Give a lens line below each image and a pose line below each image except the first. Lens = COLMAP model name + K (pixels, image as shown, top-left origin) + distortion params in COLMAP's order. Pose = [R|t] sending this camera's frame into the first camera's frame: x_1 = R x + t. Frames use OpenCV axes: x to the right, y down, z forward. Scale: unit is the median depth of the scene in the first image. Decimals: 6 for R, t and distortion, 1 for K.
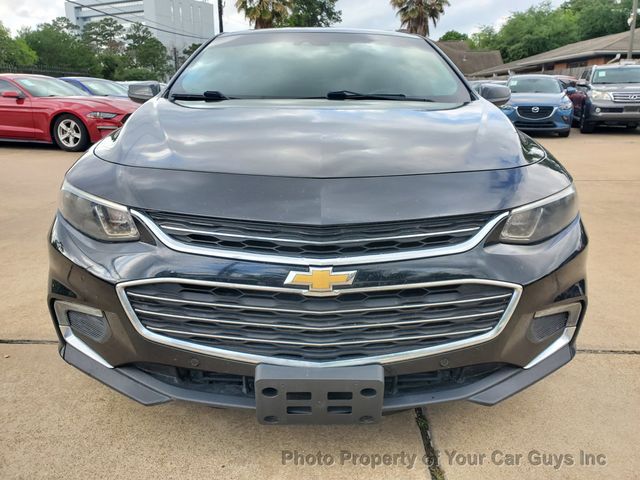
lens RADIAL K [[495.1, 0, 322.9], [0, 495.1, 241.0], [0, 0, 1]] dist [0.000585, 0.023356]
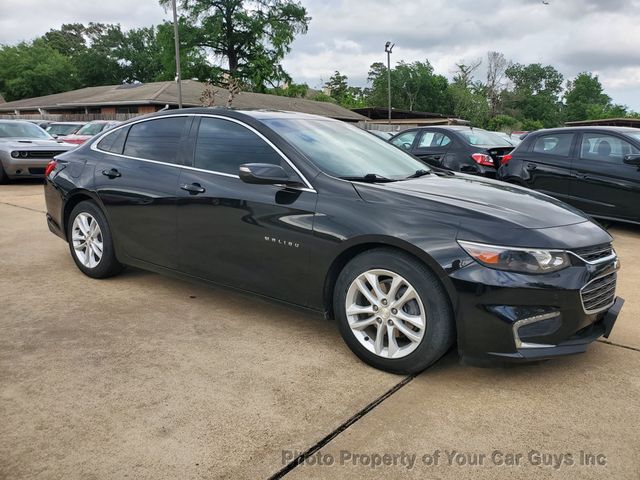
lens RADIAL K [[496.2, 0, 320.0], [0, 496.2, 240.0], [0, 0, 1]] dist [0.033744, 0.004486]
pose [[0.600901, -0.152399, 0.784661, -2.066244], [0.208408, 0.977574, 0.030266, -0.299734], [-0.771676, 0.145343, 0.619186, 0.478091]]
